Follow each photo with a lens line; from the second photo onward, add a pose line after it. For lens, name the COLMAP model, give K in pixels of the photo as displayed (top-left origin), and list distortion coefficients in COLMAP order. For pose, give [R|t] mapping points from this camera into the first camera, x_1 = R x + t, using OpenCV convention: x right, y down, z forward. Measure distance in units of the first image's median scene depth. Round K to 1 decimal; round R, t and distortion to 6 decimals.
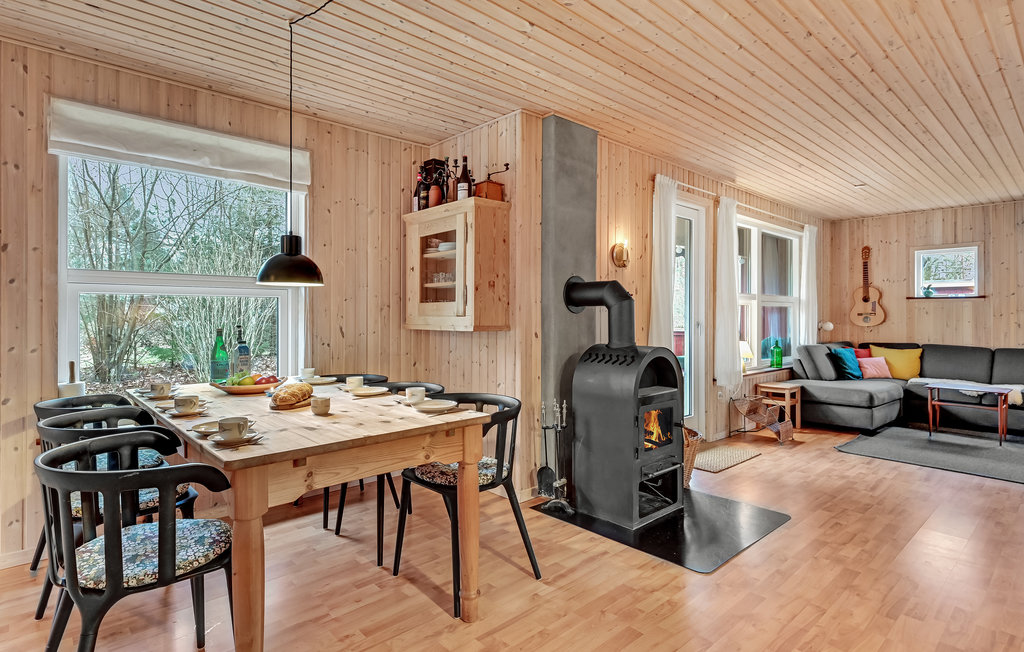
lens RADIAL K [[520.6, 0, 512.9], [0, 520.6, 316.2], [0, 0, 1]] dist [0.002966, 0.000292]
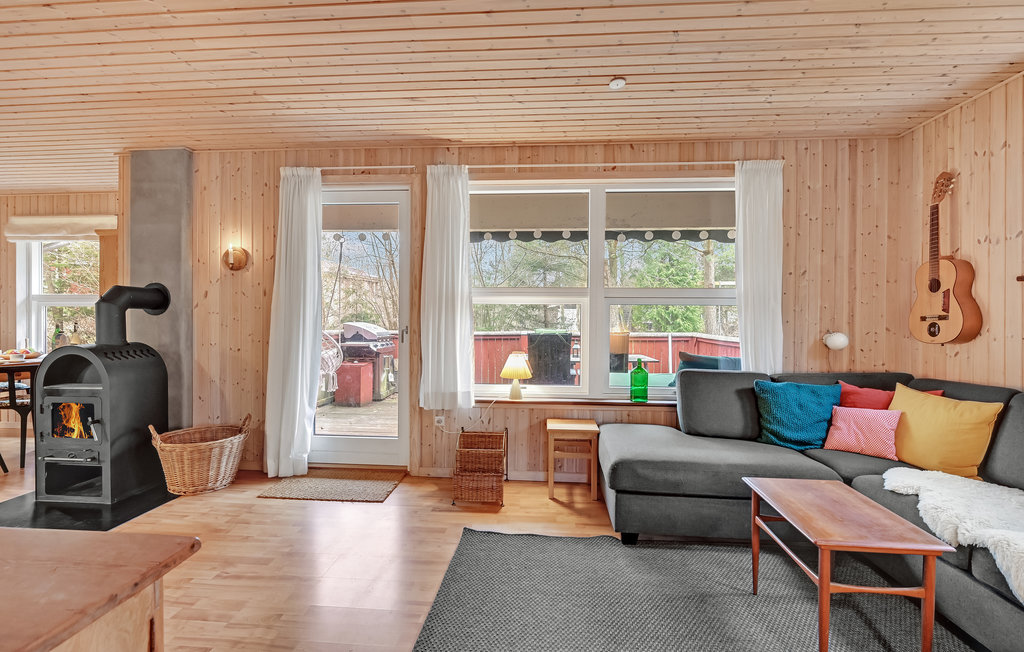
lens RADIAL K [[453.7, 0, 507.7], [0, 453.7, 323.7], [0, 0, 1]] dist [-0.001397, -0.000229]
pose [[0.689023, 0.006962, -0.724706, 1.592262], [-0.005467, 0.999975, 0.004408, 0.003243], [0.724718, 0.000925, 0.689044, 1.011361]]
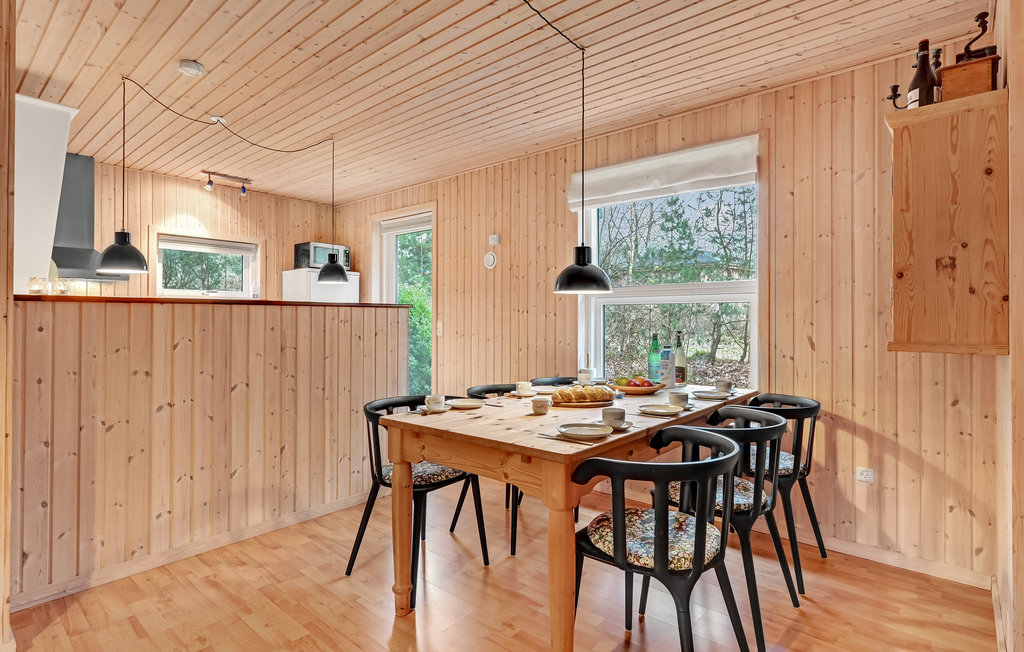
lens RADIAL K [[520.6, 0, 518.7], [0, 520.6, 314.5], [0, 0, 1]] dist [0.002966, 0.000292]
pose [[0.125998, -0.011352, -0.991965, 0.467129], [-0.002359, 0.999928, -0.011743, -0.002926], [0.992028, 0.003820, 0.125963, 0.556785]]
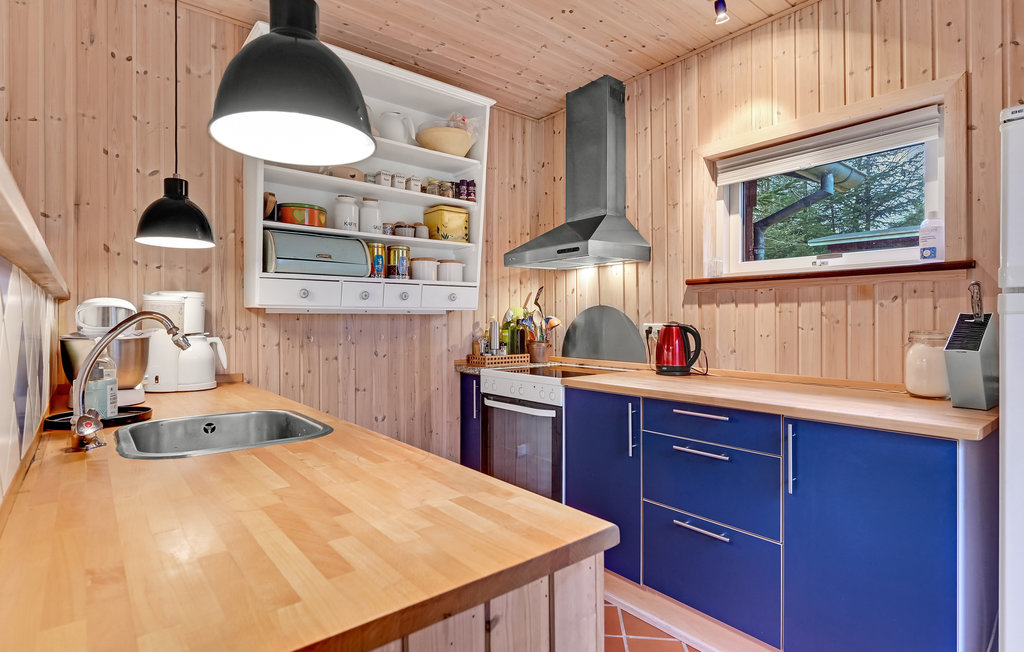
lens RADIAL K [[520.6, 0, 513.9], [0, 520.6, 321.8], [0, 0, 1]] dist [0.002966, 0.000292]
pose [[-0.999148, -0.004101, 0.041074, -0.898265], [-0.004119, 0.999991, -0.000365, -0.001139], [-0.041072, -0.000534, -0.999156, 0.524508]]
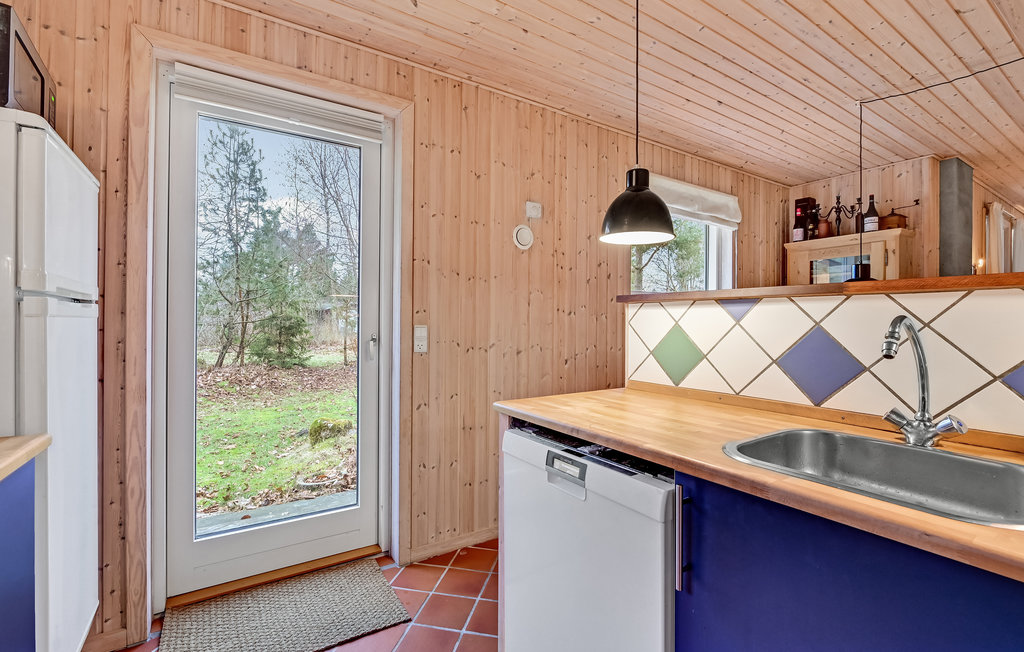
lens RADIAL K [[455.5, 0, 513.9], [0, 455.5, 324.6], [0, 0, 1]] dist [0.002727, 0.000547]
pose [[0.989090, 0.001593, -0.147305, -0.858470], [-0.001368, 0.999998, 0.001627, -0.003813], [0.147307, -0.001407, 0.989090, -0.207998]]
